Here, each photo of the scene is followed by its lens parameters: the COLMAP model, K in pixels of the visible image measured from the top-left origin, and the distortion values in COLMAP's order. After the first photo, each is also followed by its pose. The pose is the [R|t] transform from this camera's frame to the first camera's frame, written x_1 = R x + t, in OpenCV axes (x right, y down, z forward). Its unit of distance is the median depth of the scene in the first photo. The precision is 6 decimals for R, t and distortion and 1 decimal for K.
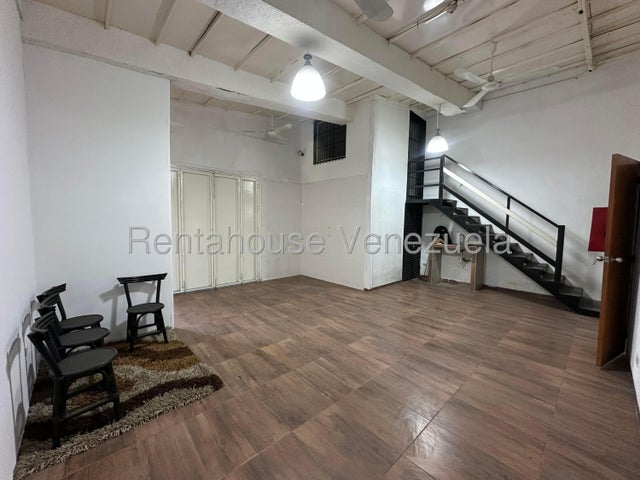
lens RADIAL K [[255.9, 0, 321.4], [0, 255.9, 239.7], [0, 0, 1]] dist [-0.002442, 0.000253]
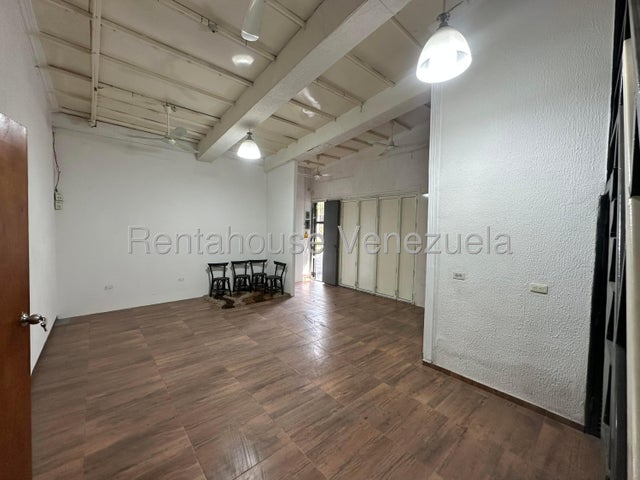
lens RADIAL K [[255.9, 0, 318.3], [0, 255.9, 239.6], [0, 0, 1]] dist [-0.002442, 0.000253]
pose [[-0.016164, 0.029766, -0.999426, 1.172570], [-0.092215, 0.995252, 0.031133, -0.116486], [0.995608, 0.092665, -0.013342, 1.149254]]
